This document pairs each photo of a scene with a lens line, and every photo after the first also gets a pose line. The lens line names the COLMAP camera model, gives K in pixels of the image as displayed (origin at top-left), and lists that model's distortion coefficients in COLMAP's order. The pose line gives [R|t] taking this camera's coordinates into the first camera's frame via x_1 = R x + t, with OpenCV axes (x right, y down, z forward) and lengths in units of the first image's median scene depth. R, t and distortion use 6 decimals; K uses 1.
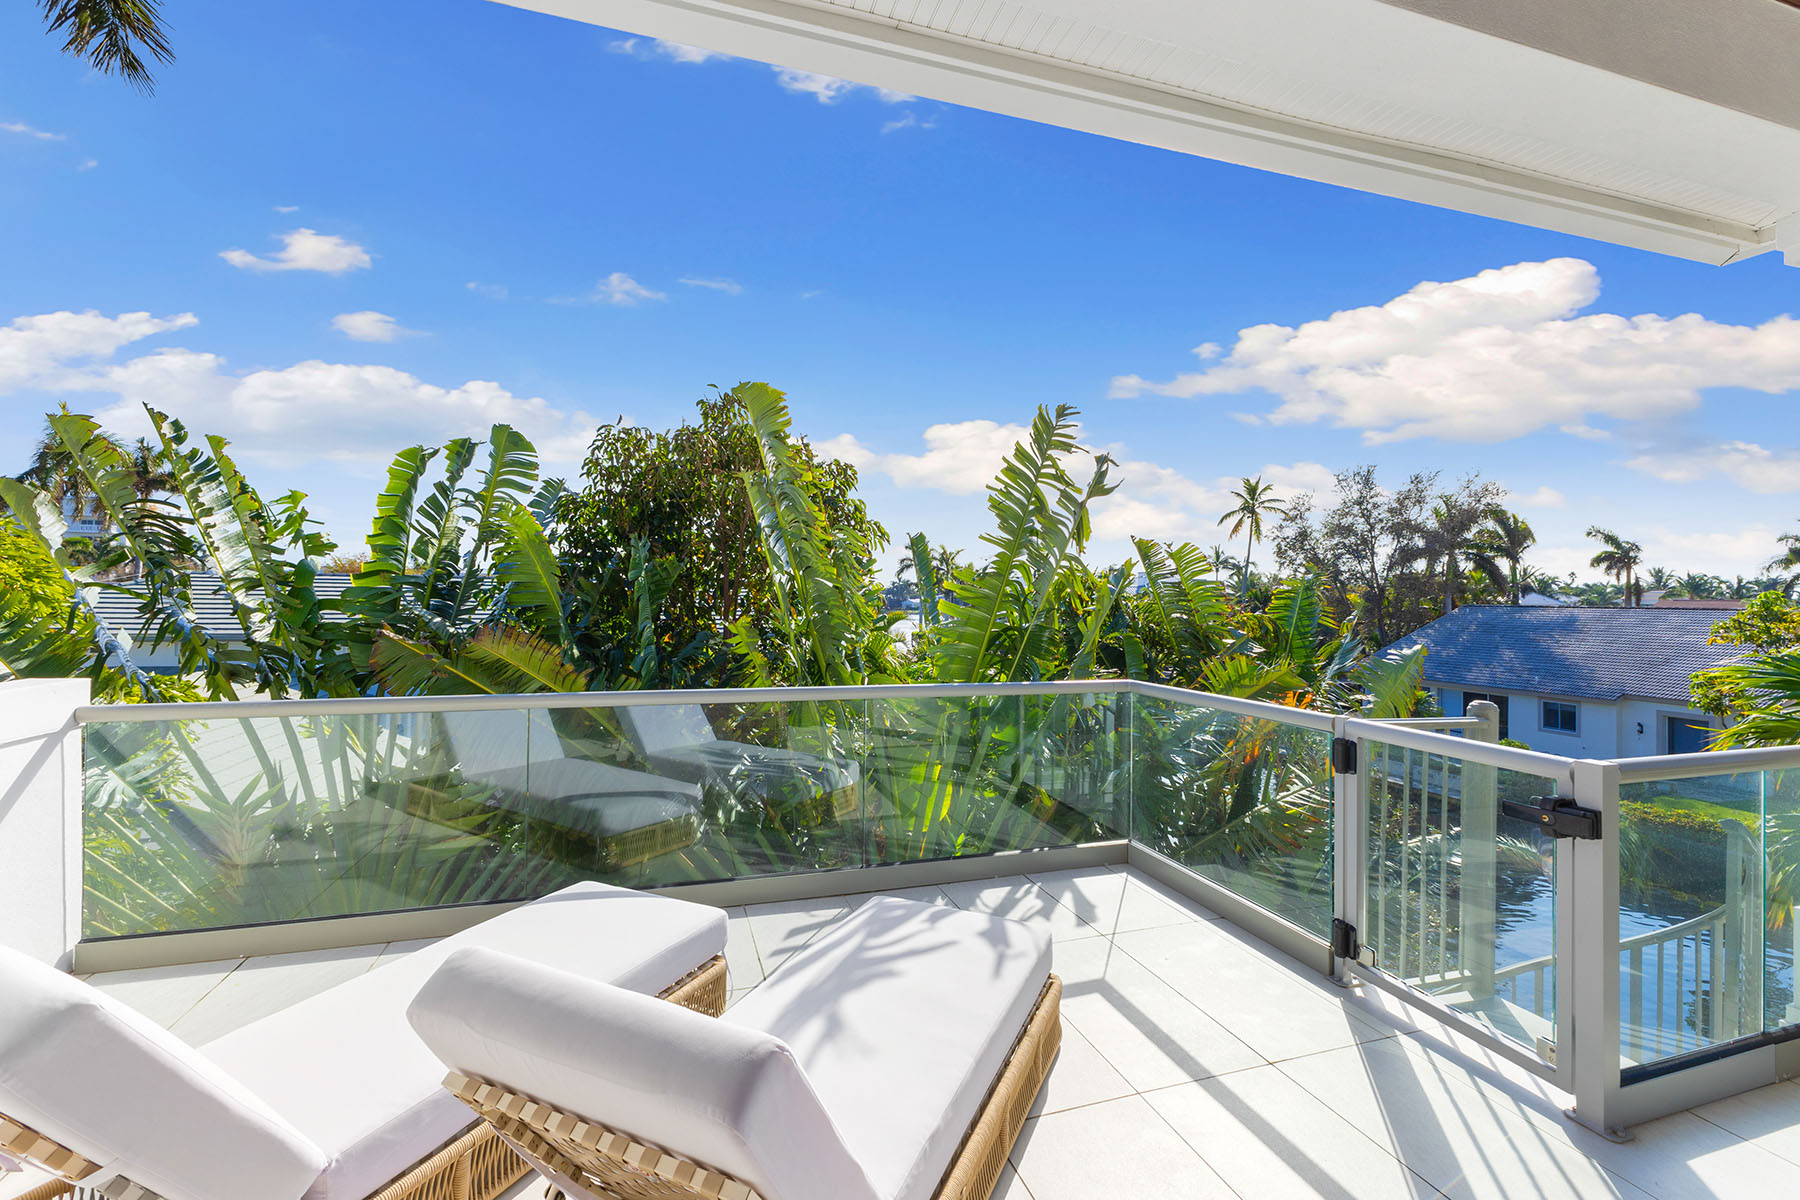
lens RADIAL K [[767.9, 0, 900.1], [0, 767.9, 592.5], [0, 0, 1]] dist [0.001386, 0.000150]
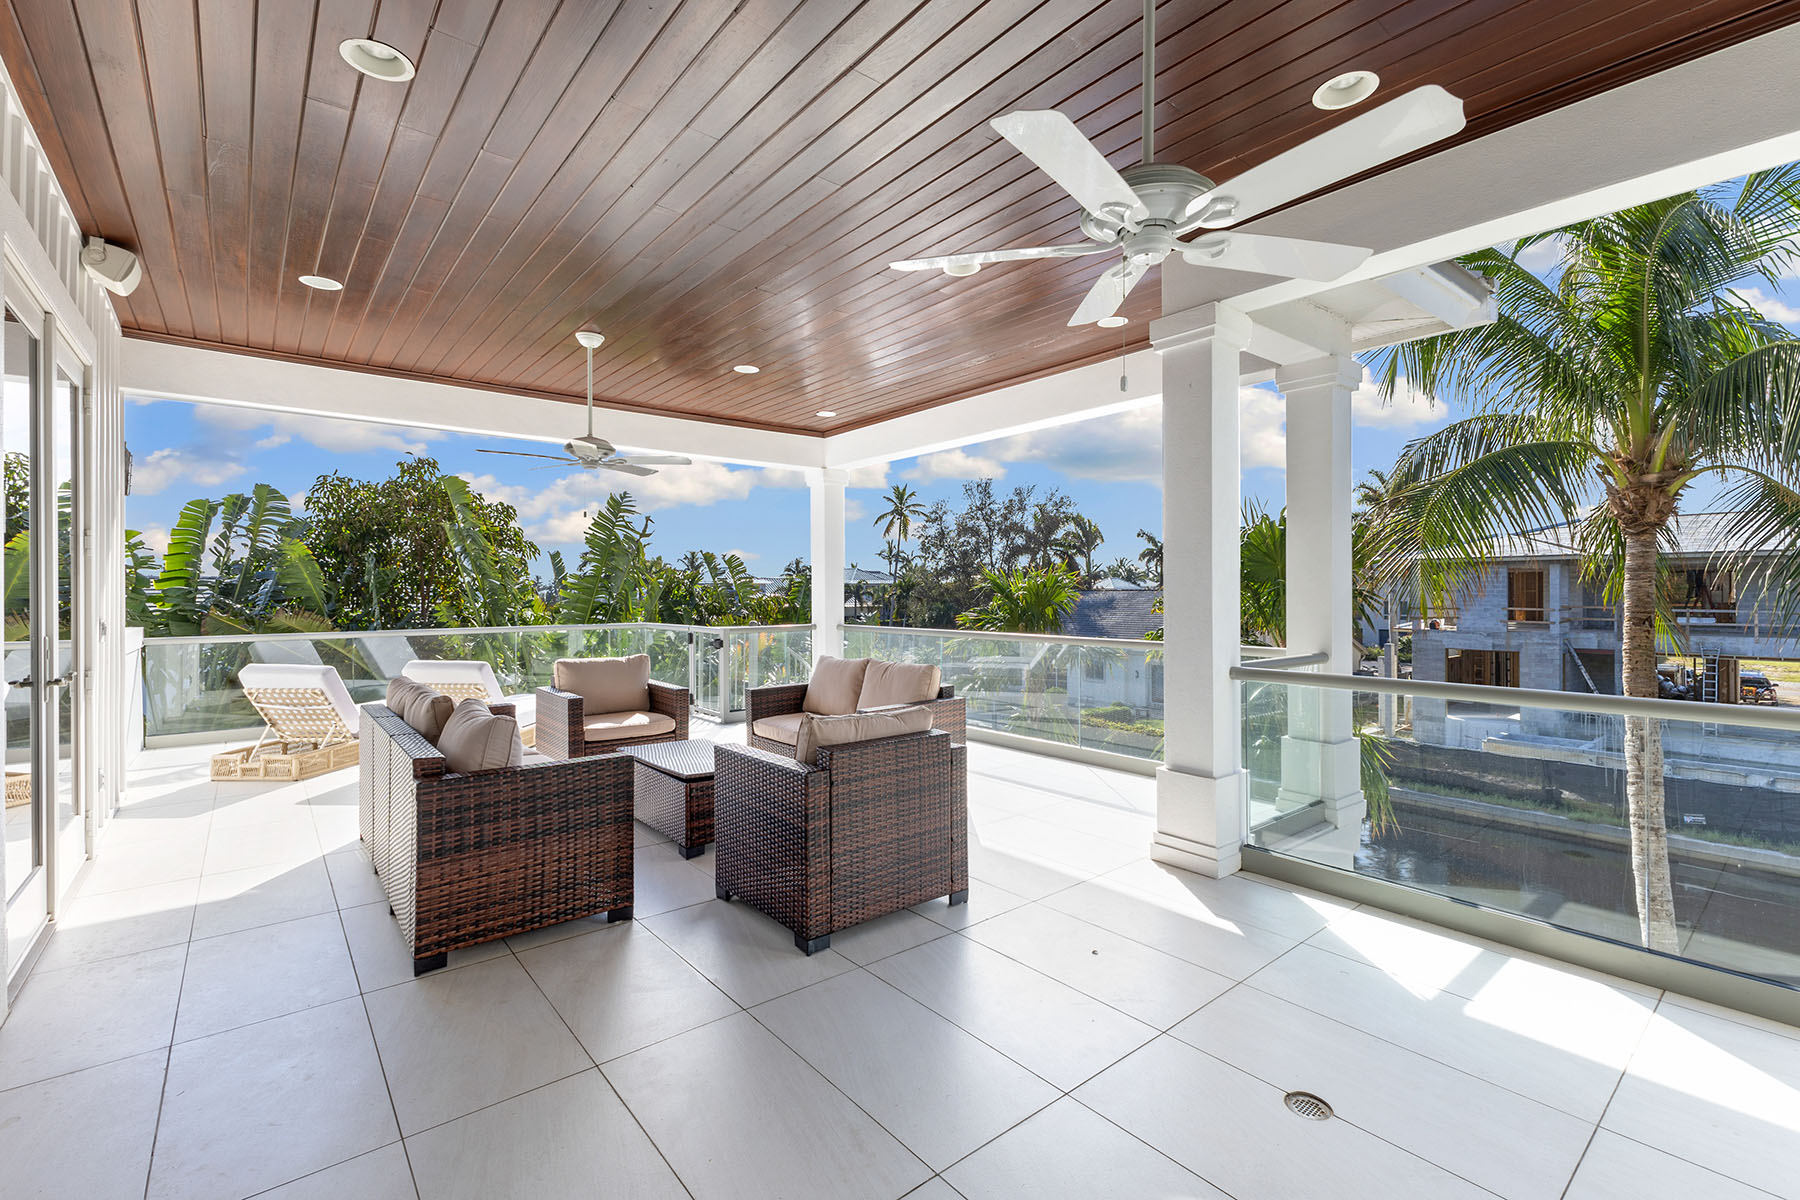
lens RADIAL K [[767.9, 0, 900.1], [0, 767.9, 592.5], [0, 0, 1]] dist [0.001386, 0.000150]
pose [[0.925751, -0.018328, 0.377690, 0.010092], [0.014709, 0.999814, 0.012465, 0.000507], [-0.377849, -0.005984, 0.925848, -0.102008]]
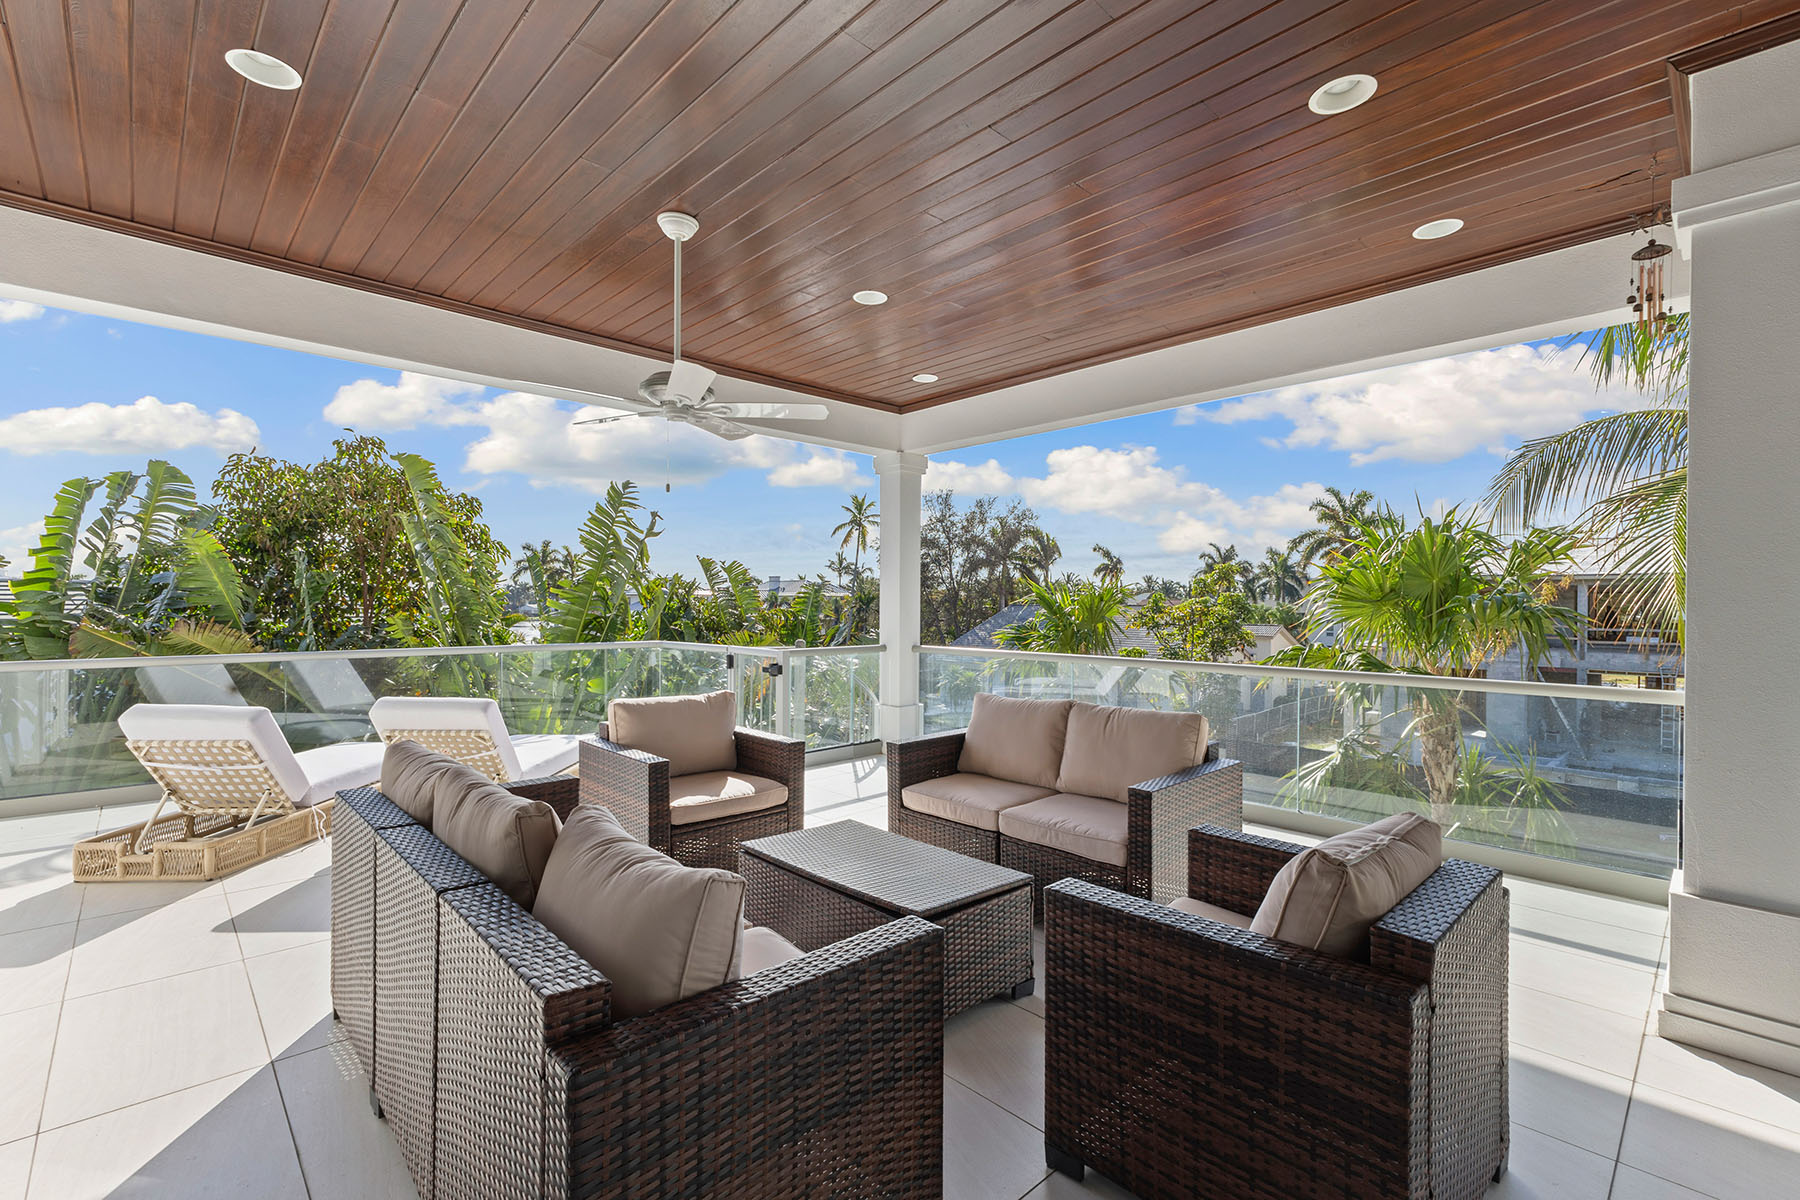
lens RADIAL K [[773.9, 0, 900.3], [0, 773.9, 612.8], [0, 0, 1]] dist [0.002554, -0.000095]
pose [[0.896033, -0.014287, 0.443757, -0.000605], [0.004797, 0.999735, 0.022499, 0.000511], [-0.443961, -0.018031, 0.895865, -0.068296]]
